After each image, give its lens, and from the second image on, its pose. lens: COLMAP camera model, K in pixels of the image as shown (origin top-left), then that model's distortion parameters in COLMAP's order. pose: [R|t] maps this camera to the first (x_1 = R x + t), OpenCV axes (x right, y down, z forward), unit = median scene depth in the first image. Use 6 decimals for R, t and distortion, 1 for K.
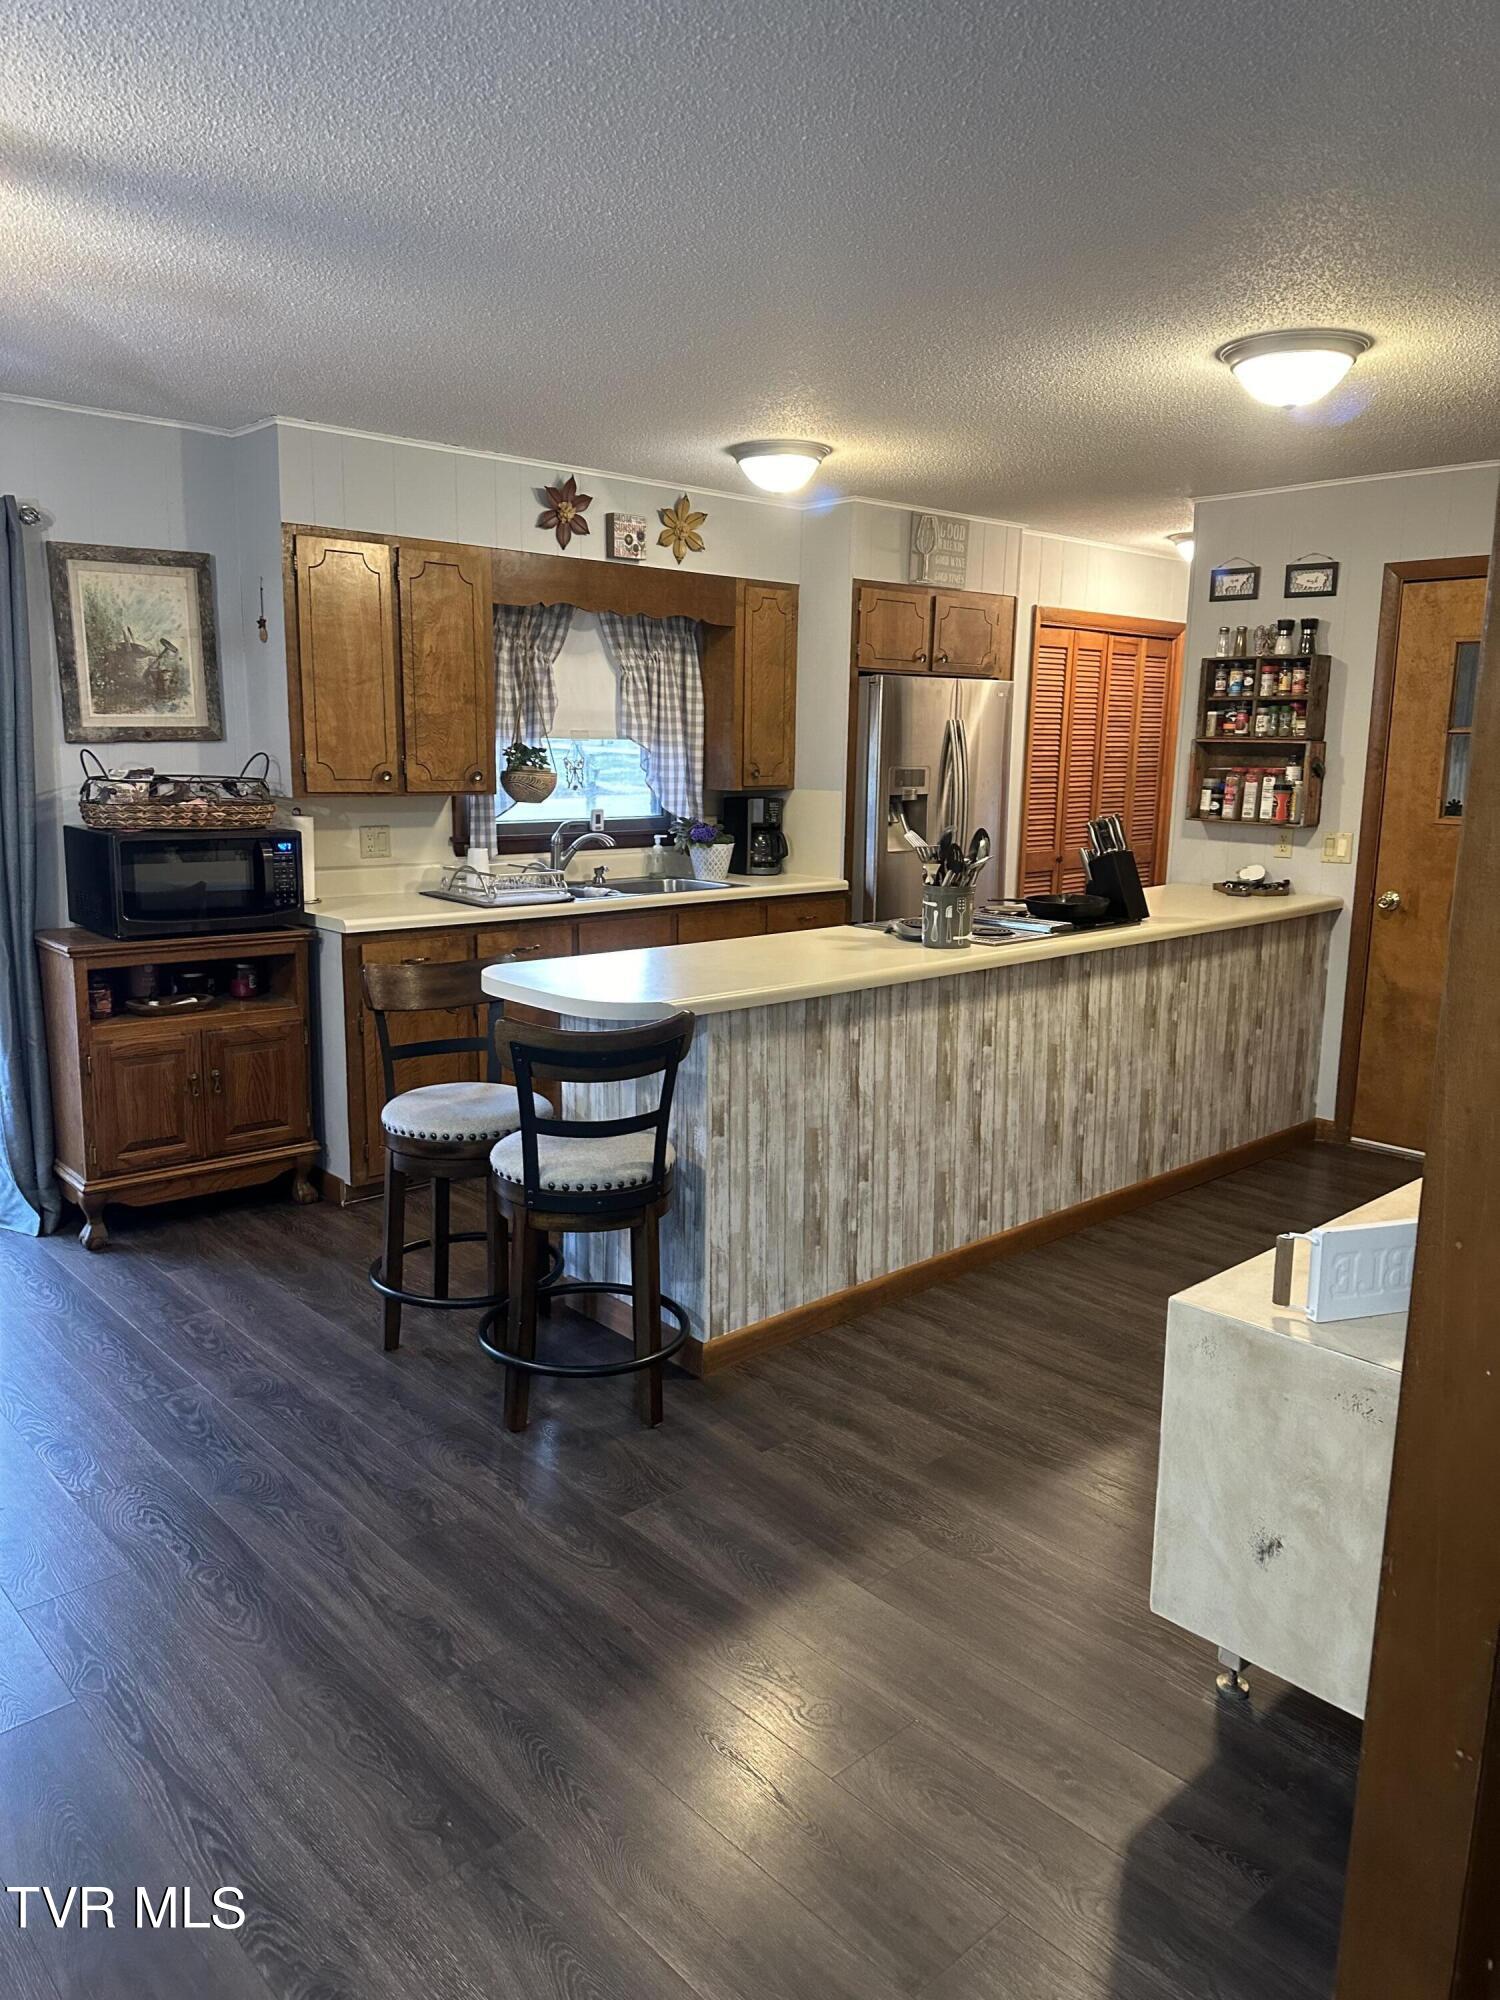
lens RADIAL K [[1405.0, 0, 746.5], [0, 1405.0, 998.9], [0, 0, 1]] dist [0.043667, -0.049023]
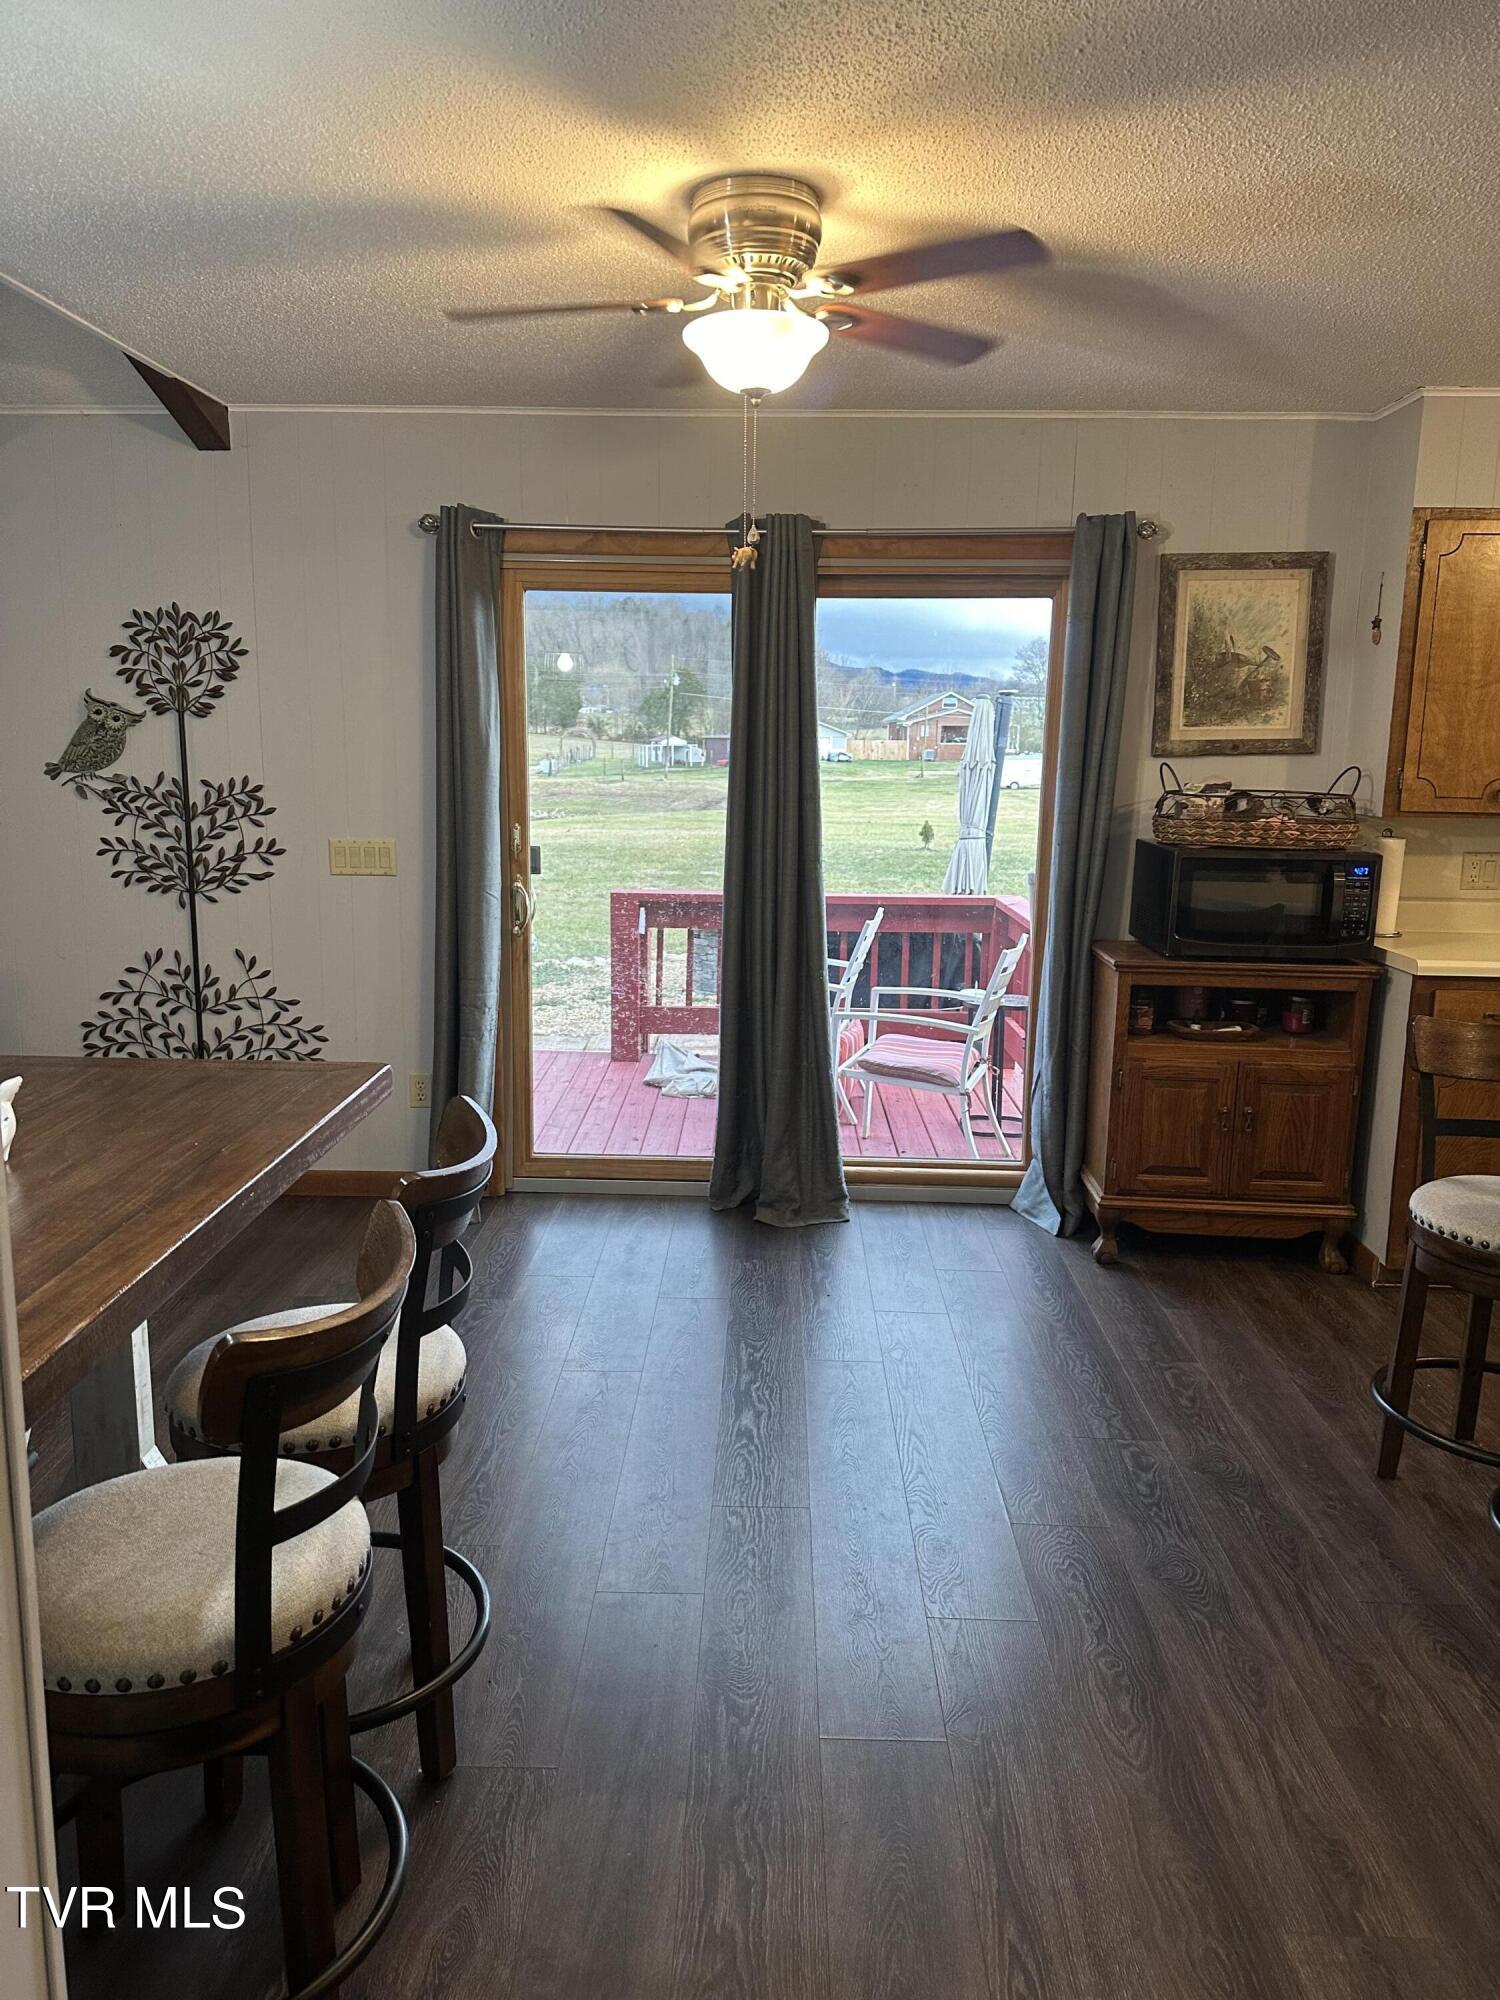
lens RADIAL K [[1405.0, 0, 745.1], [0, 1405.0, 984.8], [0, 0, 1]] dist [0.043667, -0.049023]
pose [[0.715177, 0.115571, -0.689323, 0.017532], [-0.131464, 0.990875, 0.029734, -0.012760], [0.686469, 0.069356, 0.723844, 0.094289]]
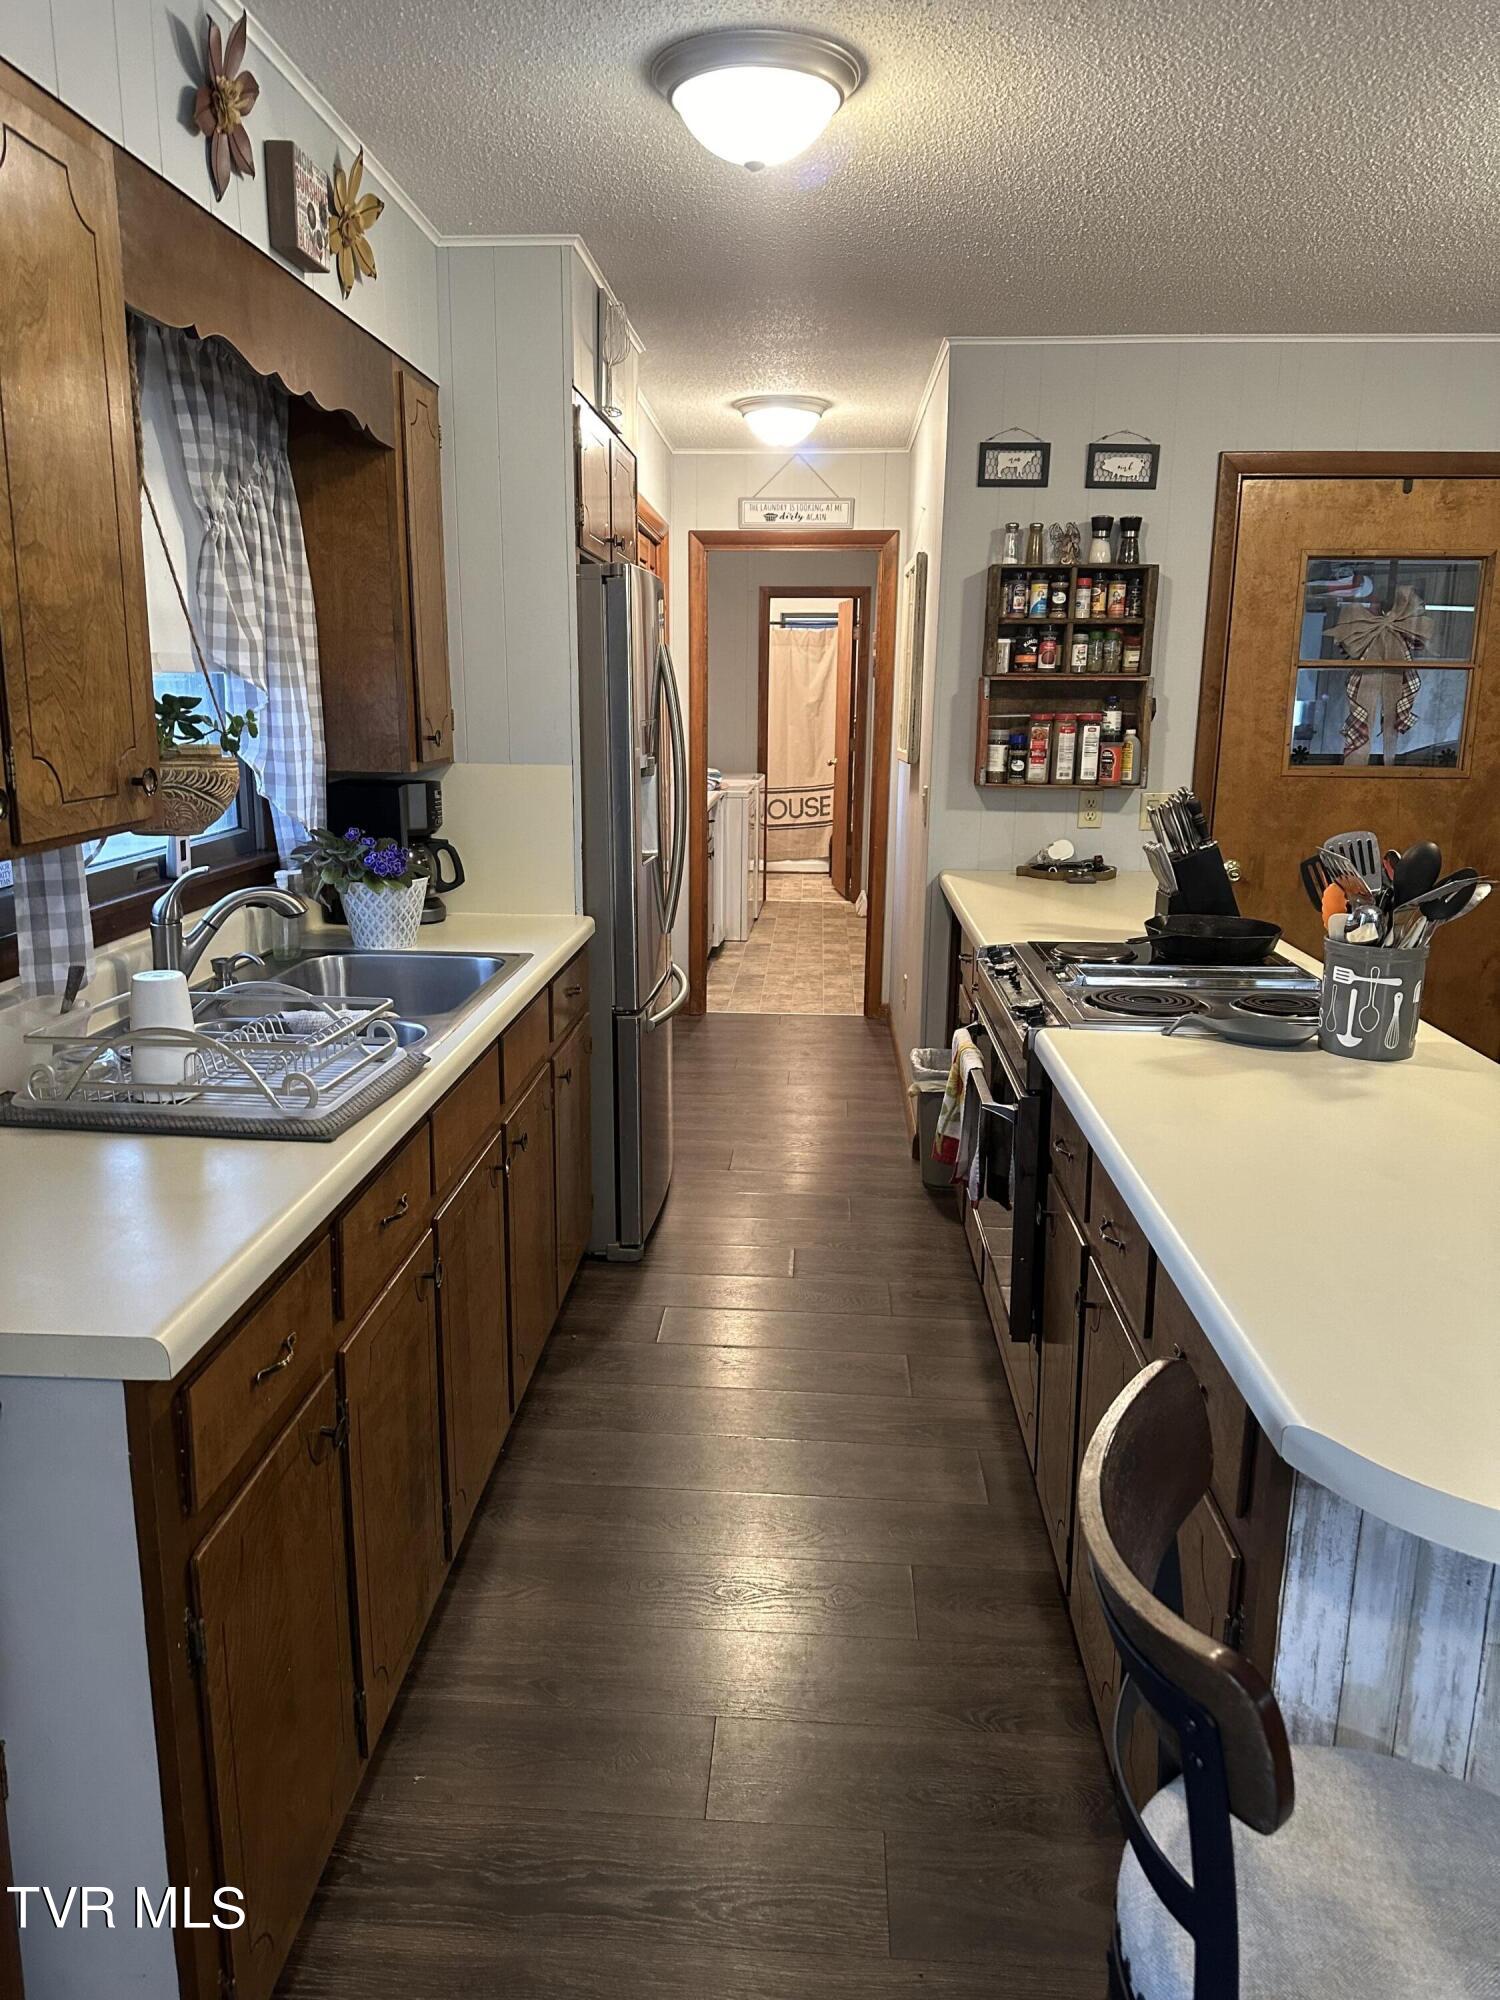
lens RADIAL K [[1405.0, 0, 747.1], [0, 1405.0, 1015.4], [0, 0, 1]] dist [0.043667, -0.049023]
pose [[0.714216, -0.168104, 0.679439, -0.379303], [0.133661, 0.985623, 0.103356, -0.127750], [-0.687045, 0.016996, 0.726416, 0.692709]]
